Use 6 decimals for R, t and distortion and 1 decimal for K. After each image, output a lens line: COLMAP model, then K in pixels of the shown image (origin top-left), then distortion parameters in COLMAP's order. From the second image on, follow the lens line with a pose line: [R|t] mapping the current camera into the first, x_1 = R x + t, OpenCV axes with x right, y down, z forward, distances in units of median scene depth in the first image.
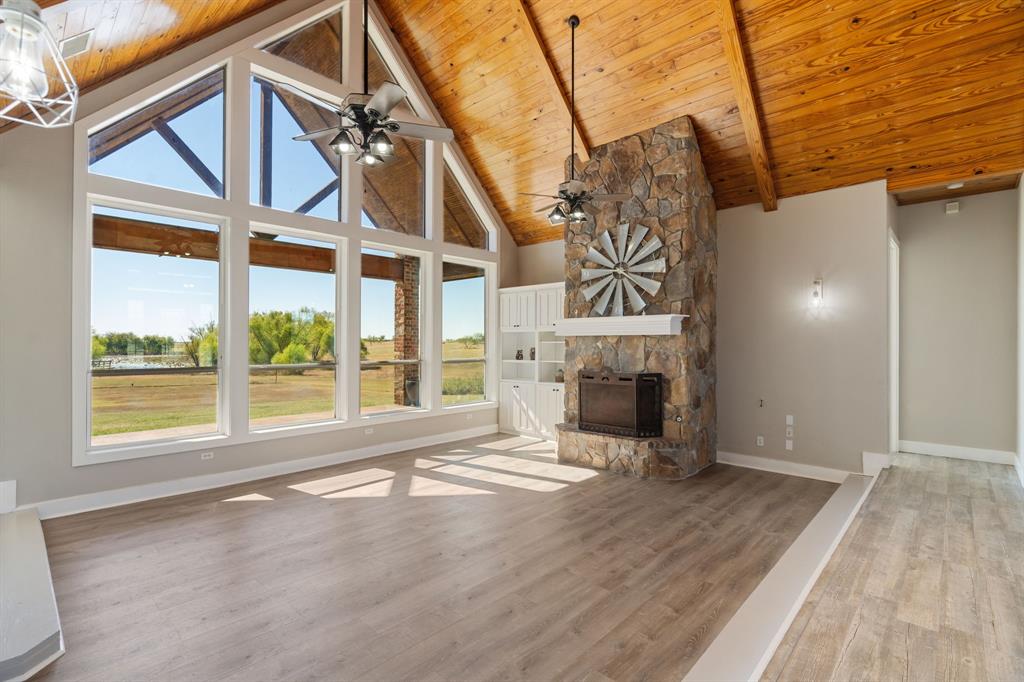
lens RADIAL K [[473.5, 0, 512.9], [0, 473.5, 341.8], [0, 0, 1]] dist [0.009891, 0.000060]
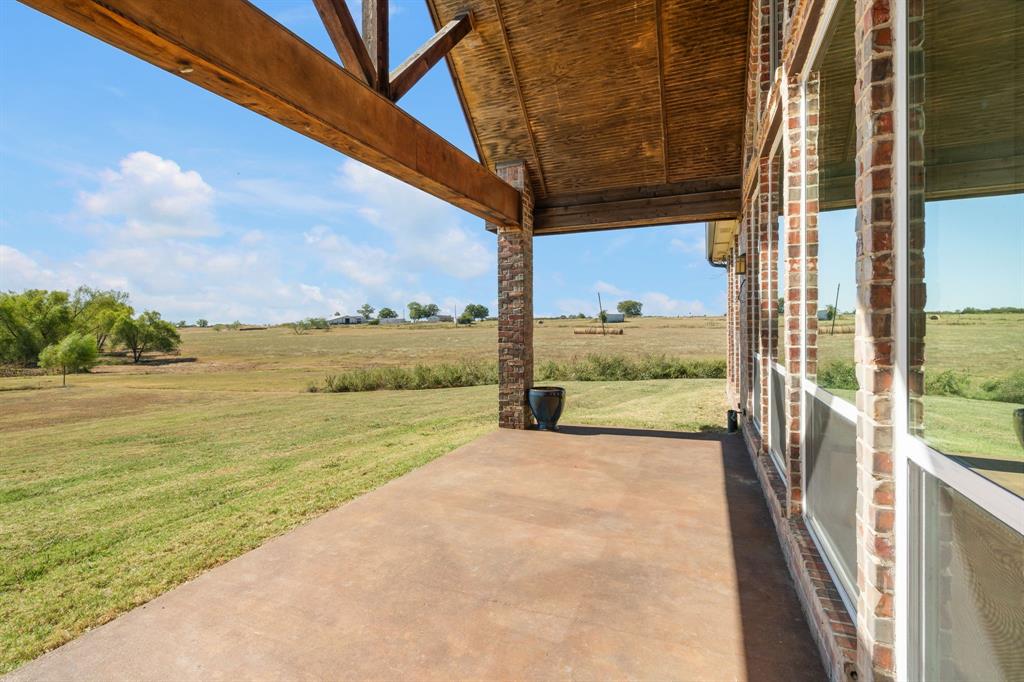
lens RADIAL K [[473.5, 0, 511.7], [0, 473.5, 335.9], [0, 0, 1]] dist [0.009891, 0.000060]
pose [[0.943677, -0.016992, 0.330430, -0.759648], [0.009824, 0.999679, 0.023352, -0.004743], [-0.330721, -0.018790, 0.943542, 0.721669]]
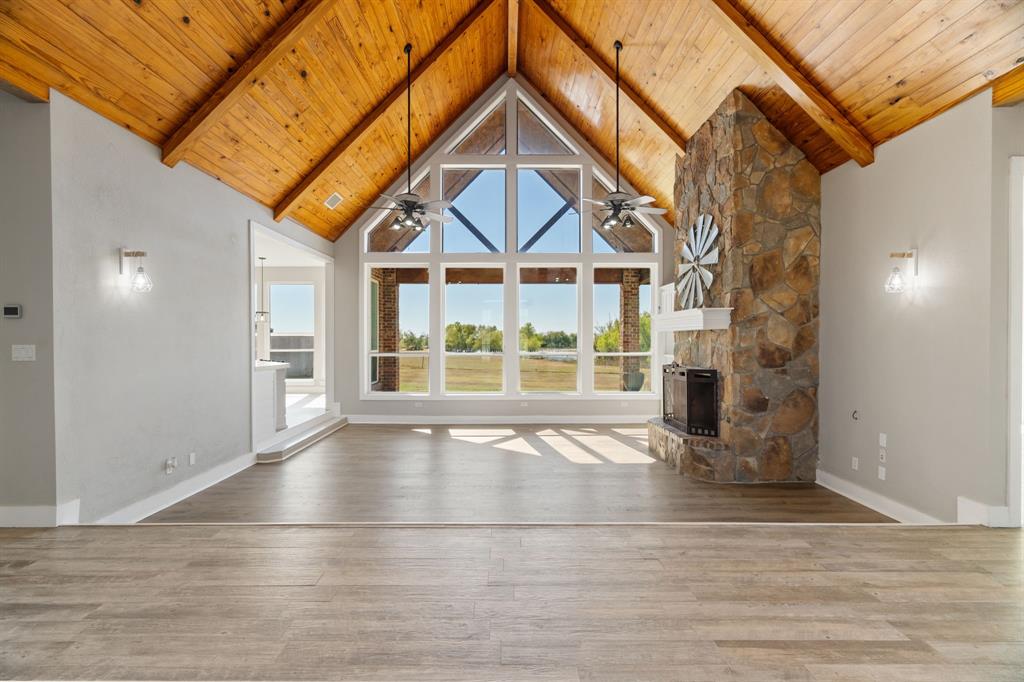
lens RADIAL K [[473.5, 0, 520.8], [0, 473.5, 341.7], [0, 0, 1]] dist [0.009891, 0.000060]
pose [[0.689937, 0.003488, -0.723861, 0.716766], [0.003169, 0.999964, 0.007839, 0.001317], [0.723862, -0.007702, 0.689902, 0.065445]]
